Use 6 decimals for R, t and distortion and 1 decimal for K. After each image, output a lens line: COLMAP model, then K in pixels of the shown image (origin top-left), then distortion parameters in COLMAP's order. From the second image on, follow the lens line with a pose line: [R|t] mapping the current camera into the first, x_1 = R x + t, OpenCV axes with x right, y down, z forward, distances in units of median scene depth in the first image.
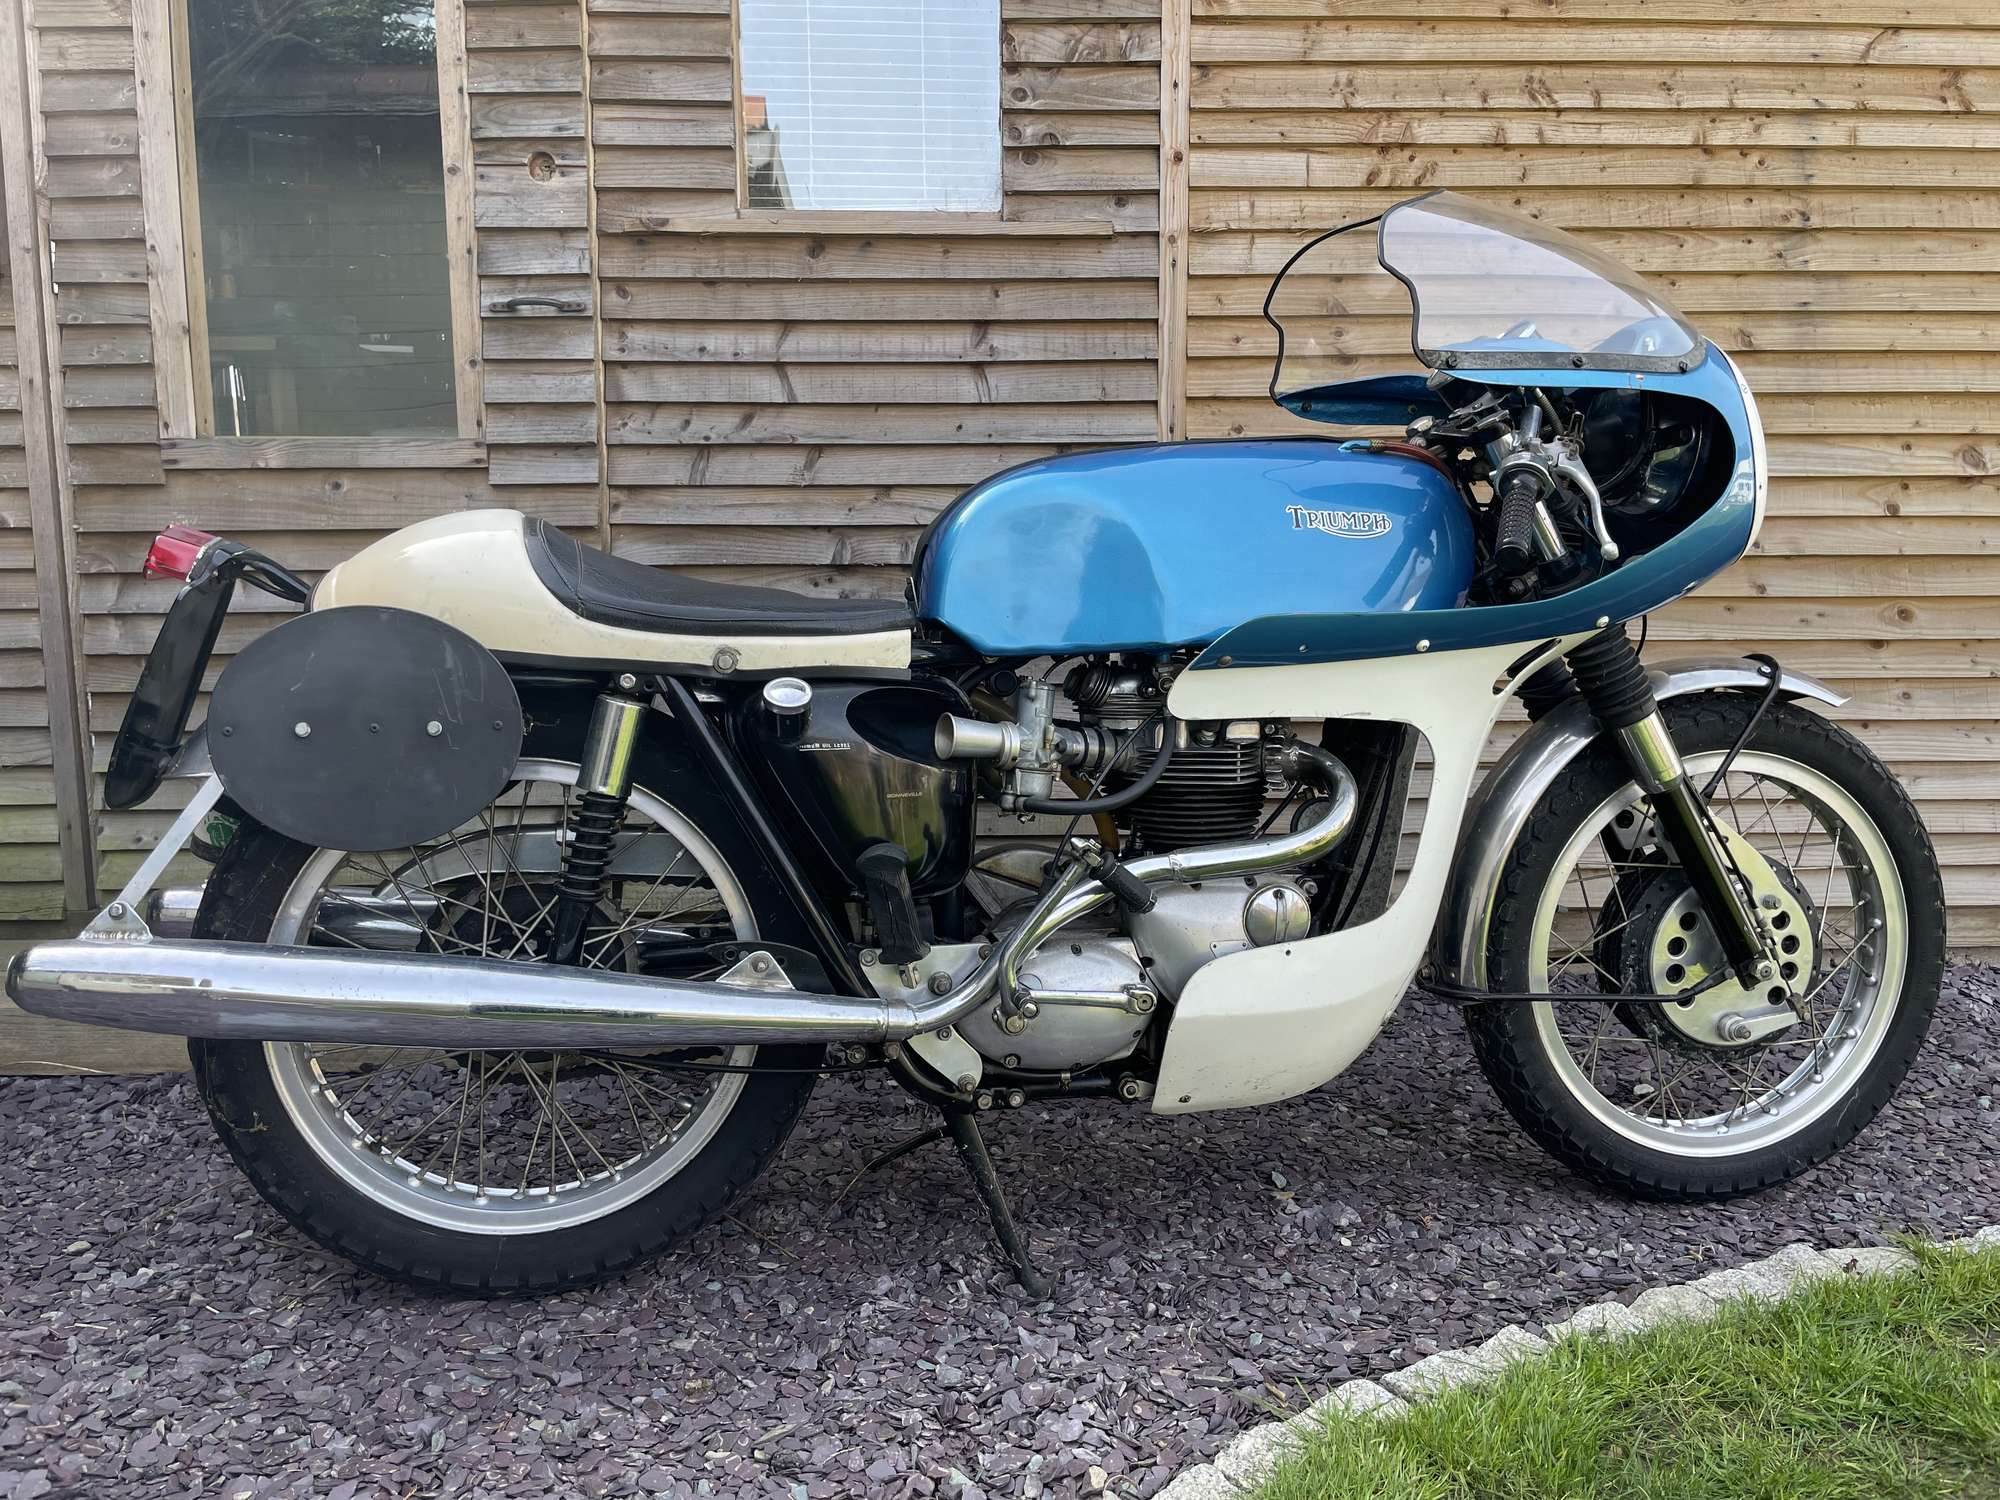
lens RADIAL K [[1523.7, 0, 1015.0], [0, 1523.7, 733.6], [0, 0, 1]] dist [0.060898, -0.102431]
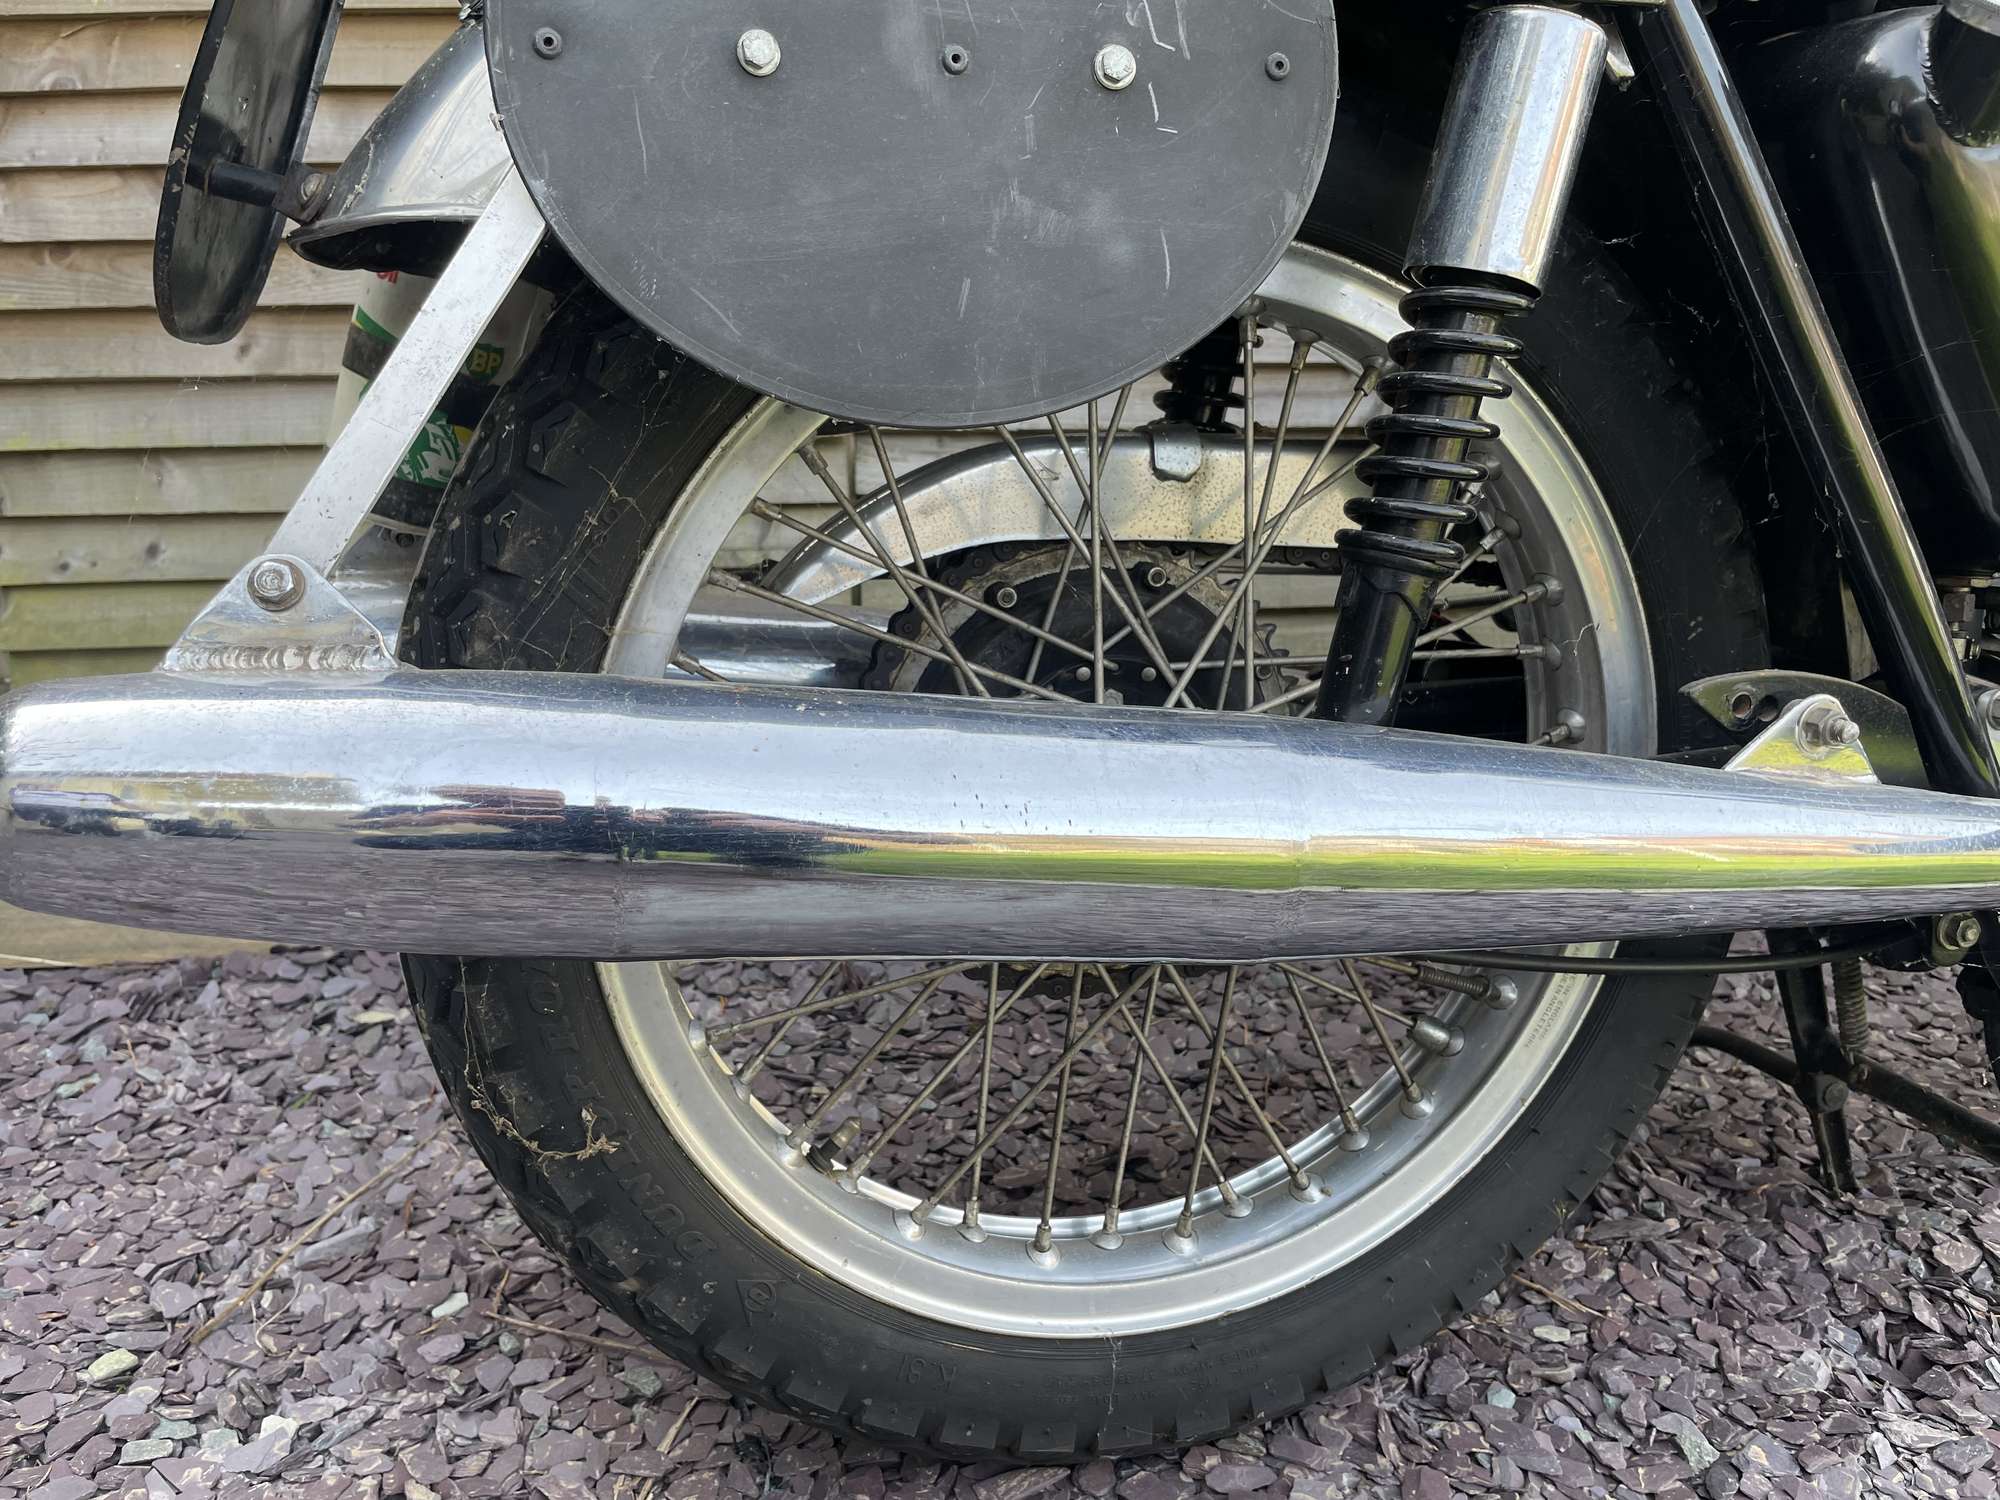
lens RADIAL K [[1571.1, 0, 1000.0], [0, 1571.1, 750.0], [0, 0, 1]] dist [0.069732, -0.114003]
pose [[0.997917, -0.020609, 0.061126, -0.376761], [0.011786, 0.989893, 0.141324, 0.086725], [-0.063421, -0.140309, 0.988075, 0.546744]]
